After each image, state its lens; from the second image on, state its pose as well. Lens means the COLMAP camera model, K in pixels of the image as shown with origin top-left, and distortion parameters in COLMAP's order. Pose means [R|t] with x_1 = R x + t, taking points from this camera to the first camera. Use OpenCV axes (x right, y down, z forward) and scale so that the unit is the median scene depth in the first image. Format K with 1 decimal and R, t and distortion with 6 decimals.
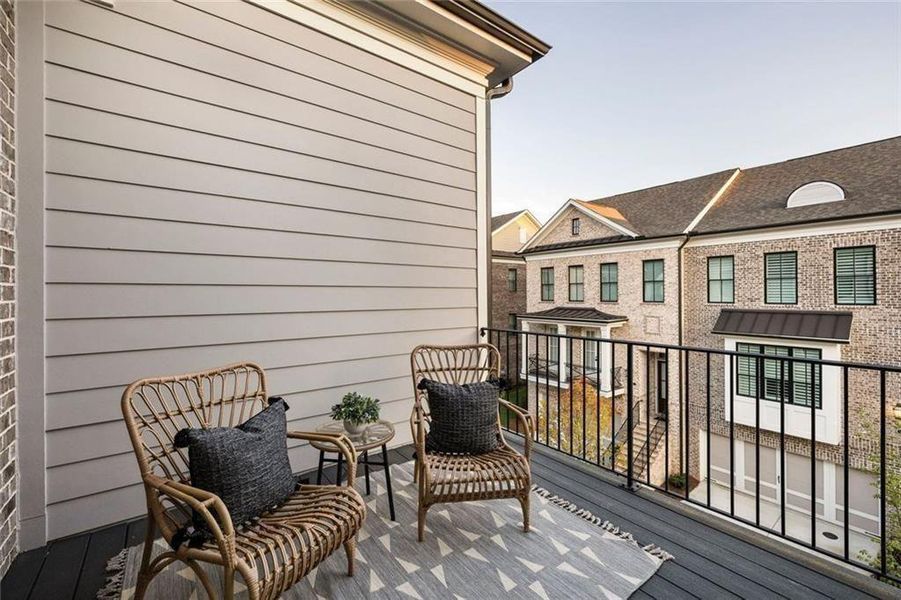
lens RADIAL K [[377.5, 0, 451.9], [0, 377.5, 293.2], [0, 0, 1]] dist [0.000231, 0.000567]
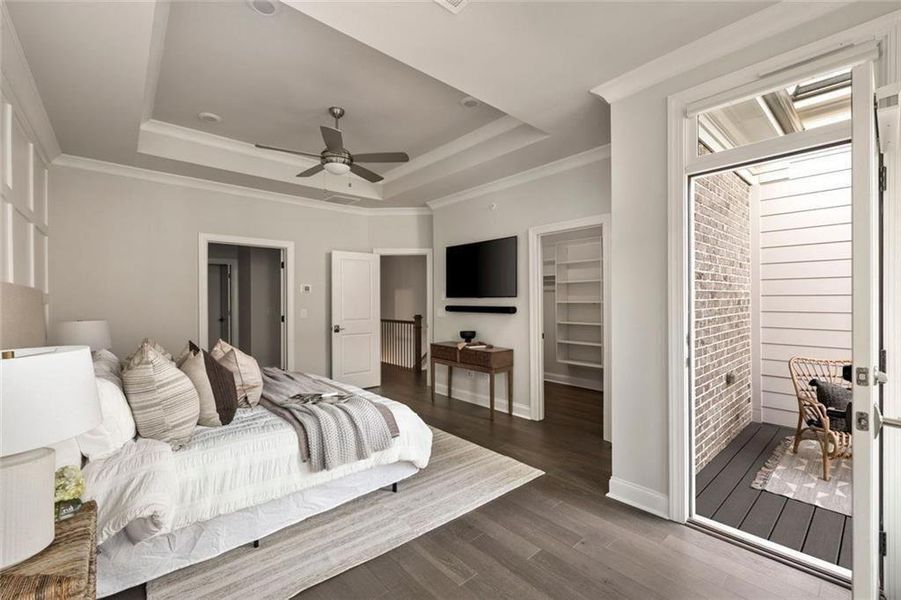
lens RADIAL K [[377.5, 0, 451.1], [0, 377.5, 302.2], [0, 0, 1]] dist [0.000231, 0.000567]
pose [[0.048691, -0.002455, -0.998811, 0.571069], [0.000100, 0.999997, -0.002453, -0.033833], [0.998814, 0.000020, 0.048691, -0.505312]]
